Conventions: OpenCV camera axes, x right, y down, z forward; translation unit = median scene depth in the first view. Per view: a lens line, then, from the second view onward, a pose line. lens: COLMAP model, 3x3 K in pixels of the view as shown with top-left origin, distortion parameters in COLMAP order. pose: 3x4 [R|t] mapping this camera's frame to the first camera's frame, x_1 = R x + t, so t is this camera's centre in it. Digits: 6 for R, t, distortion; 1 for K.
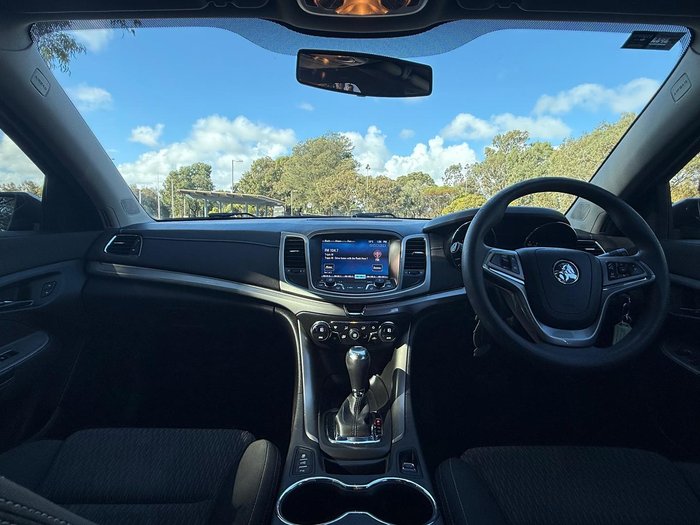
lens RADIAL K [[369.0, 0, 350.0], [0, 369.0, 262.5], [0, 0, 1]] dist [-0.003198, -0.000036]
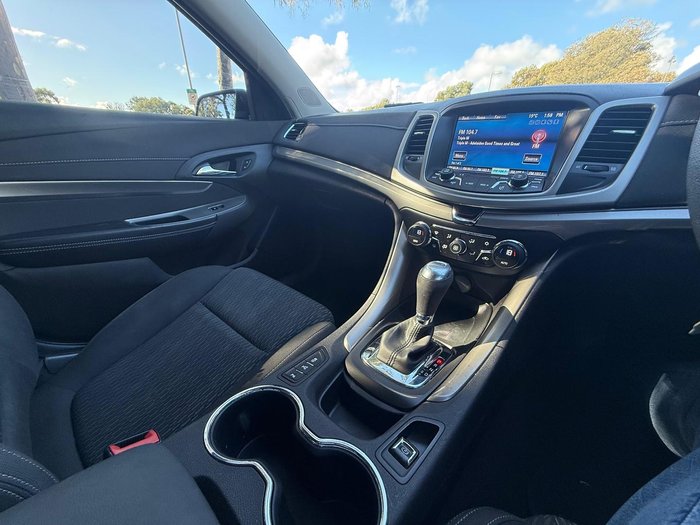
lens RADIAL K [[278.7, 0, 350.0], [0, 278.7, 262.5], [0, 0, 1]] dist [0.002636, 0.000149]
pose [[0.753271, 0.262518, -0.603049, 0.189154], [-0.063806, 0.941734, 0.330252, 0.047076], [0.654608, -0.210291, 0.726130, 0.407265]]
